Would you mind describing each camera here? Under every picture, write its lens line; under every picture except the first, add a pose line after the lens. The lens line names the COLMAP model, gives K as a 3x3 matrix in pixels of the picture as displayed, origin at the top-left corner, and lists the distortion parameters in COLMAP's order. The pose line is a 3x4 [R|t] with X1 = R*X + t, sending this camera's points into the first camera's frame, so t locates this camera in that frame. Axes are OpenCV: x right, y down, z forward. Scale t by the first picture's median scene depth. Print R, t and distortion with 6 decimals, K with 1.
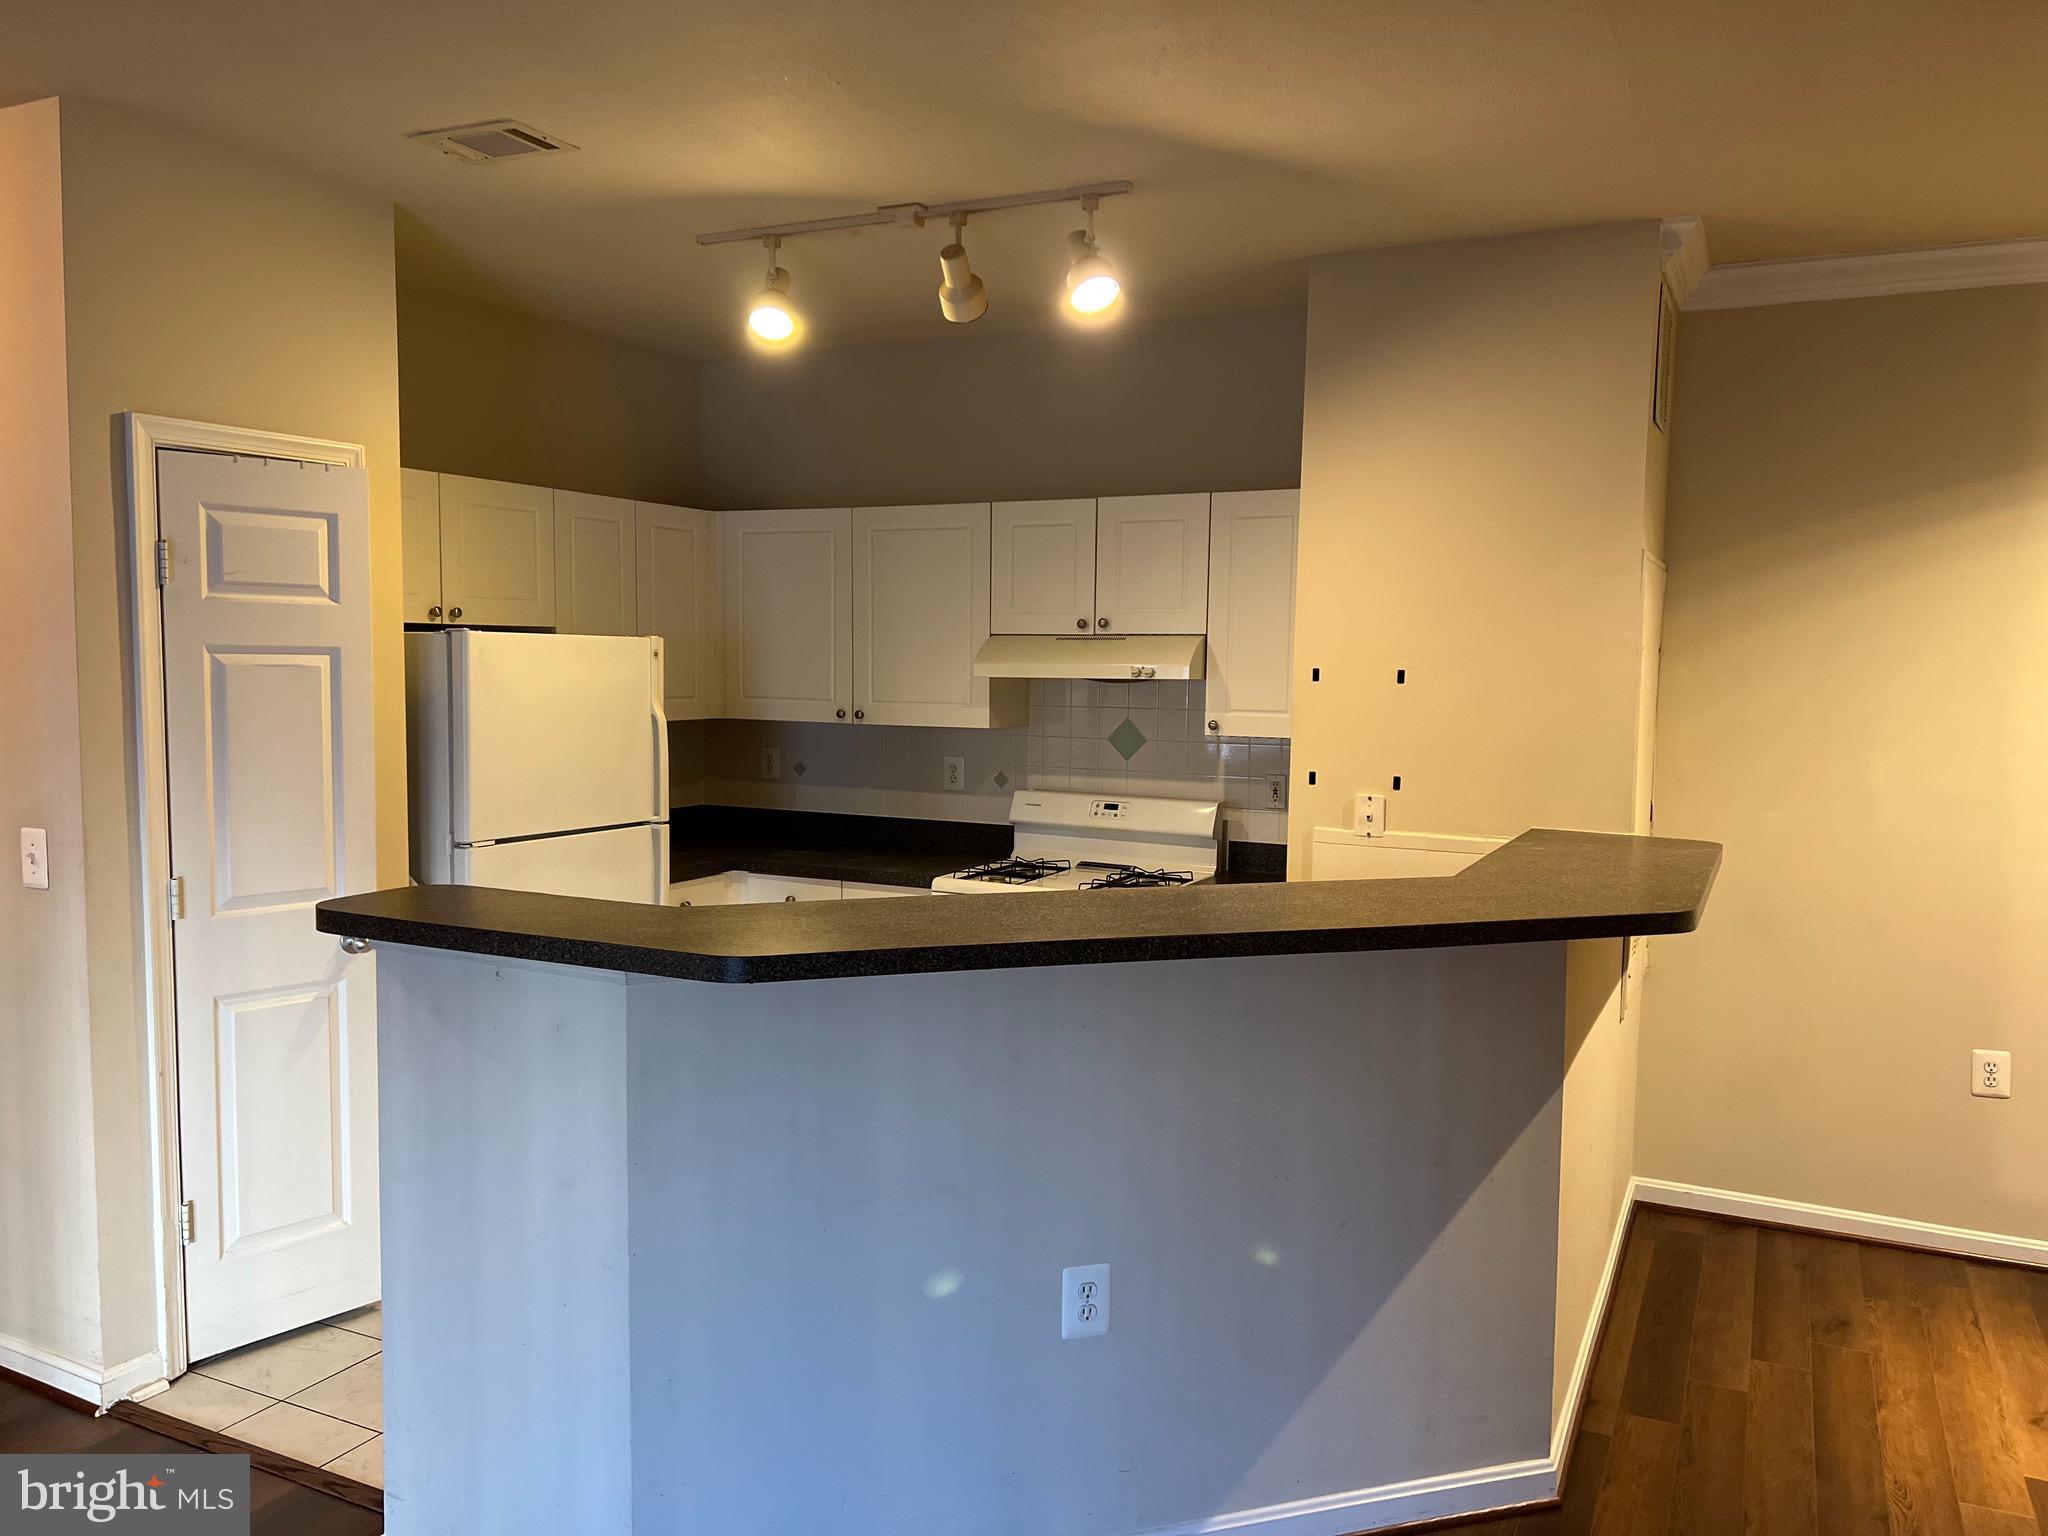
lens RADIAL K [[1542.5, 0, 1023.7], [0, 1542.5, 776.3], [0, 0, 1]] dist [0.068566, -0.054594]
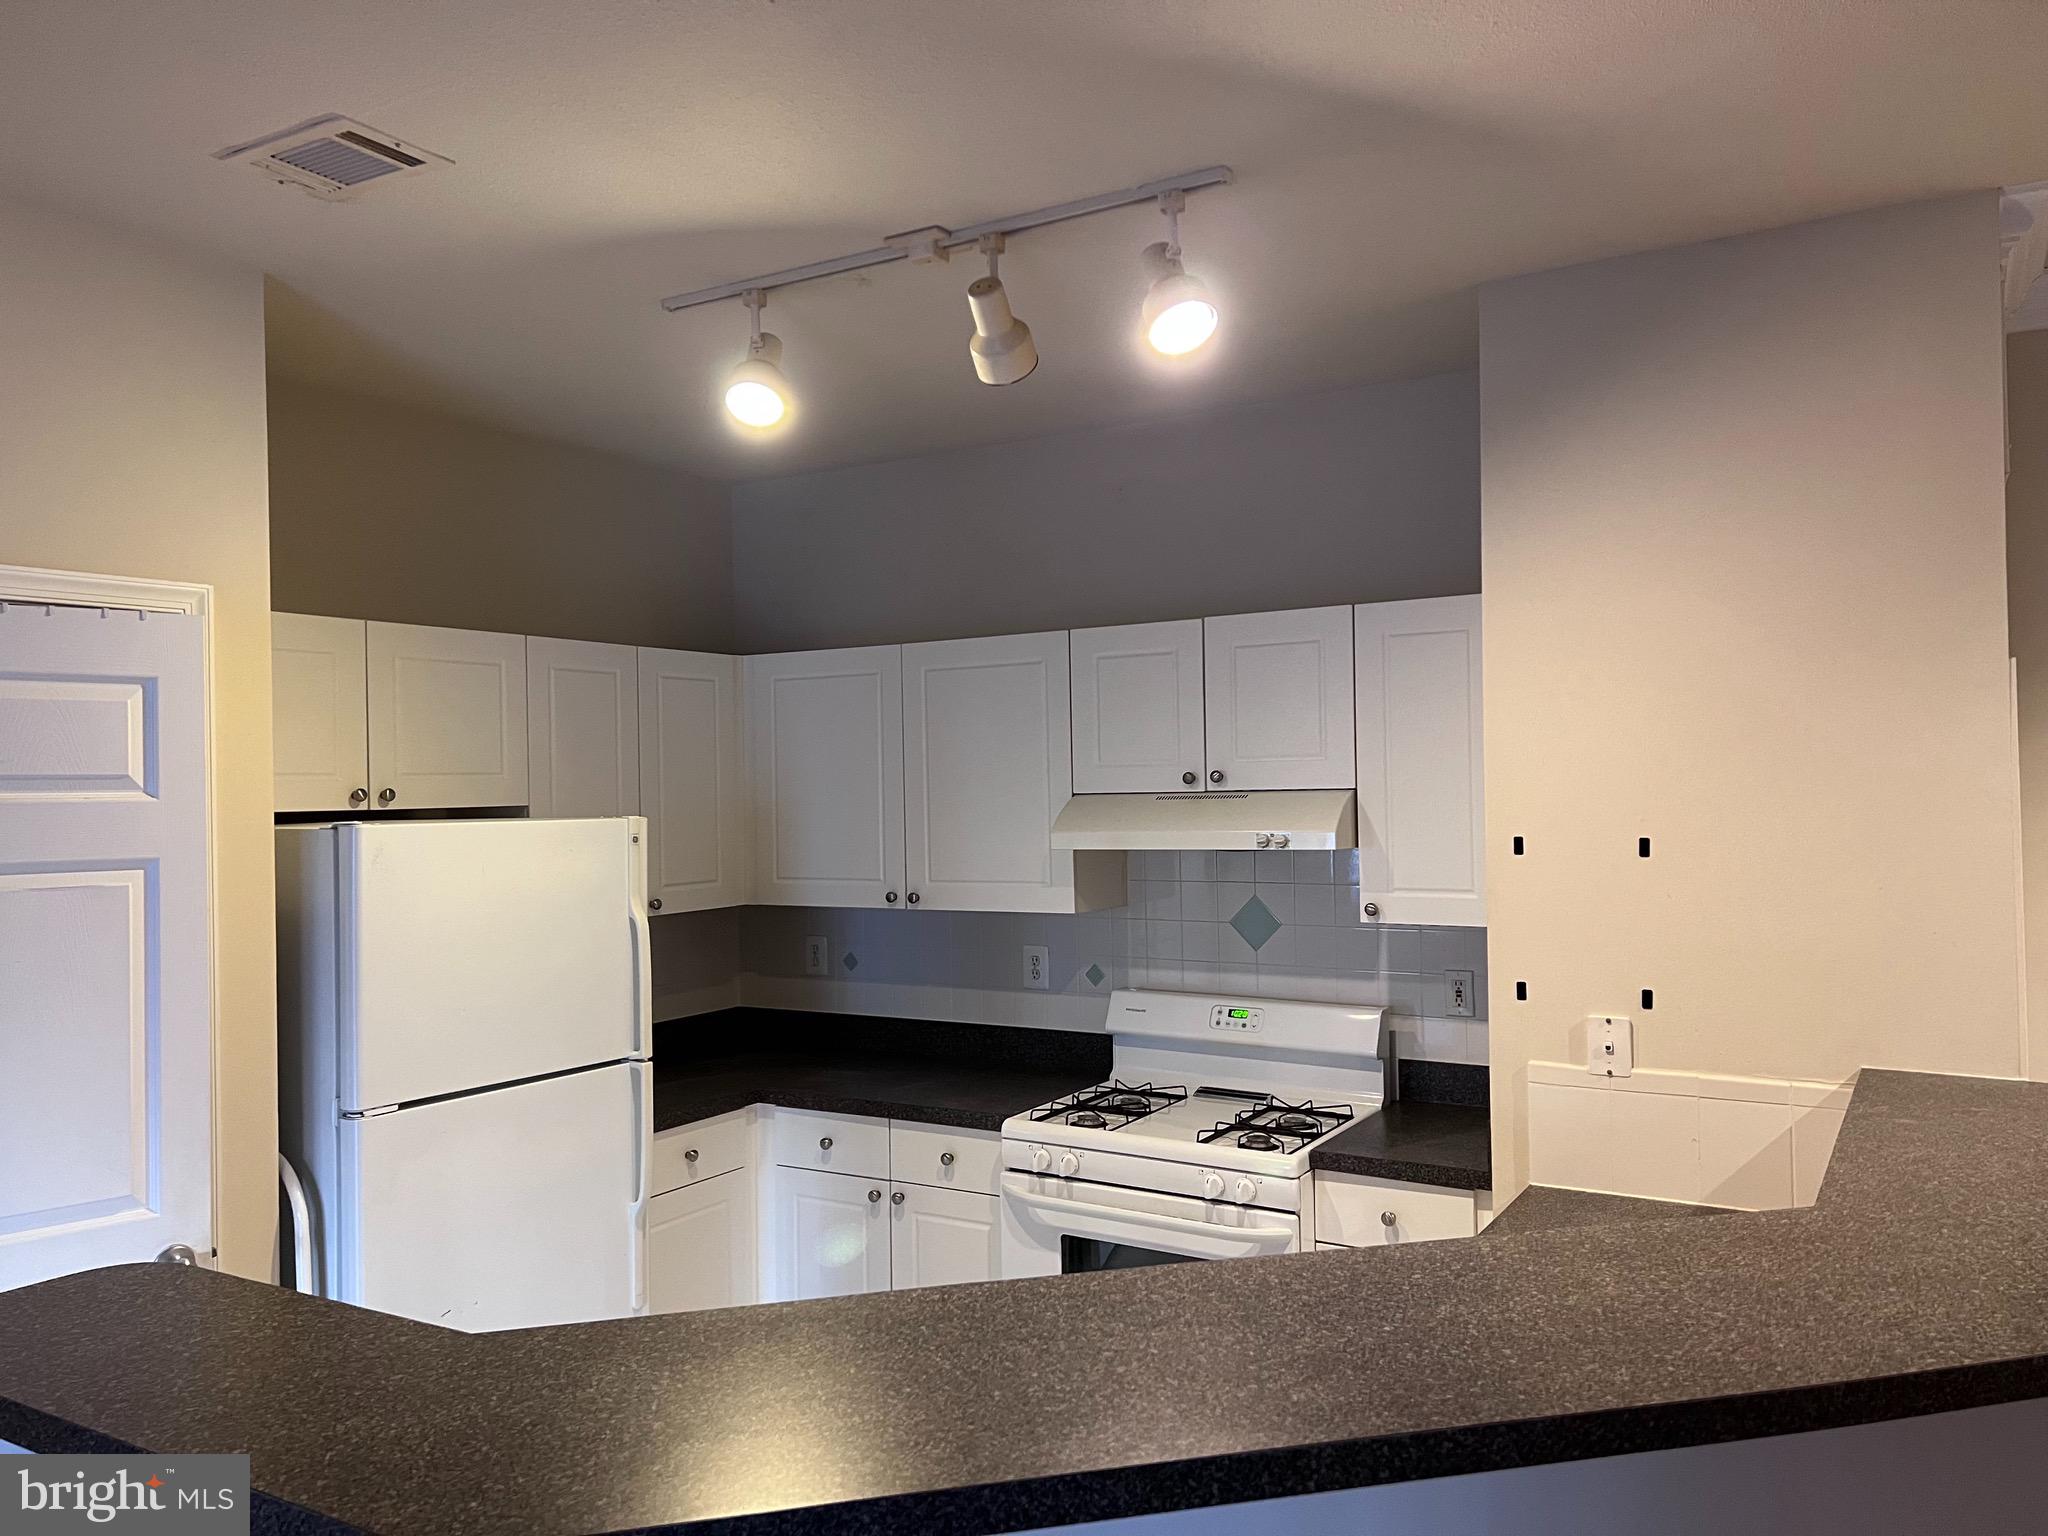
lens RADIAL K [[1542.5, 0, 1009.1], [0, 1542.5, 769.9], [0, 0, 1]] dist [0.068566, -0.054594]
pose [[0.995492, -0.032088, -0.089255, 0.021217], [0.023920, 0.995553, -0.091118, -0.043480], [0.091782, 0.088572, 0.991832, 0.280398]]
